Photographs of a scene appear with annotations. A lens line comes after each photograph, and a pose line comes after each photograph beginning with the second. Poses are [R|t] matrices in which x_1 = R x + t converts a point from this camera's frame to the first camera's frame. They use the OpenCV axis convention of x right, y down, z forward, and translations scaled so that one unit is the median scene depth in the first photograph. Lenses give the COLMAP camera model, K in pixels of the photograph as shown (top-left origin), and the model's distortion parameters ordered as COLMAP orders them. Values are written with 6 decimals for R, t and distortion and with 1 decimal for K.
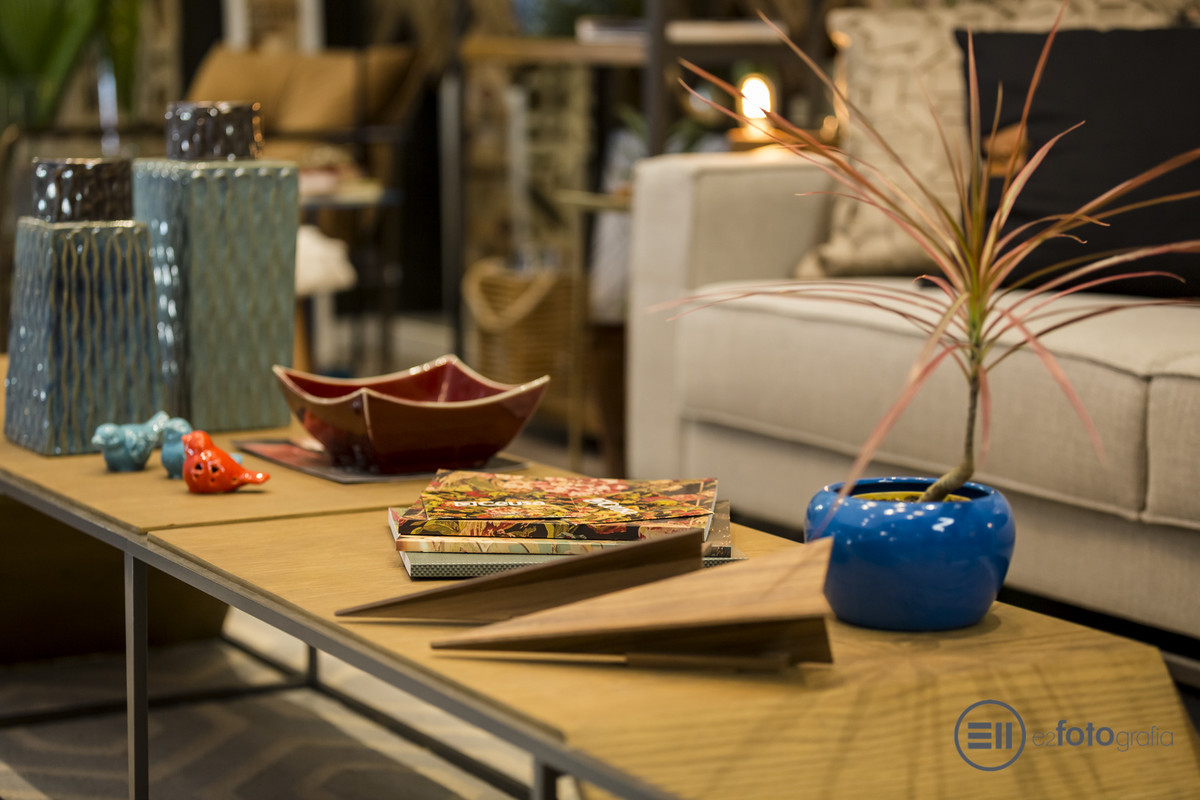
lens RADIAL K [[2664.7, 0, 600.0], [0, 2664.7, 400.0], [0, 0, 1]] dist [0.272776, -2.671700]
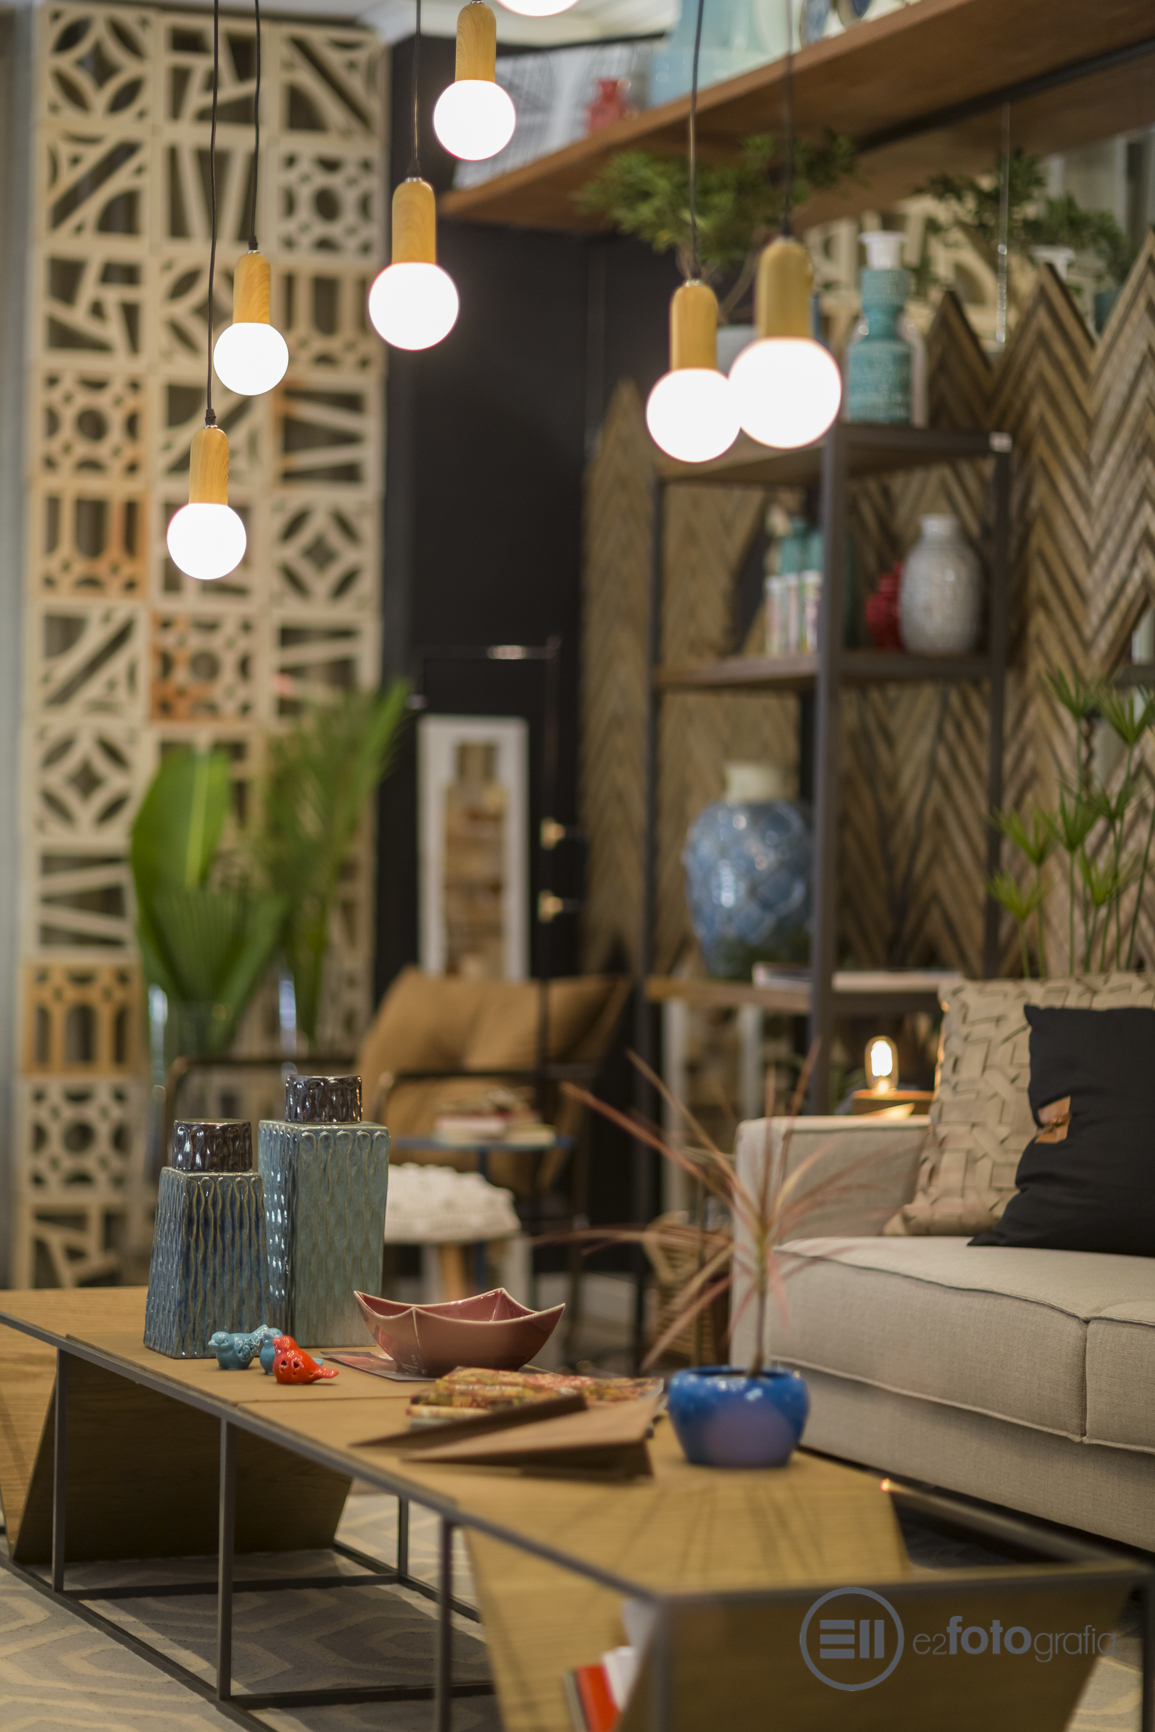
lens RADIAL K [[4314.5, 0, 577.5], [0, 4314.5, 866.0], [0, 0, 1]] dist [-0.043502, -0.004812]
pose [[0.991060, 0.011920, -0.132883, 0.234379], [-0.029417, 0.991012, -0.130499, 0.048177], [0.130133, 0.133241, 0.982503, -0.942114]]
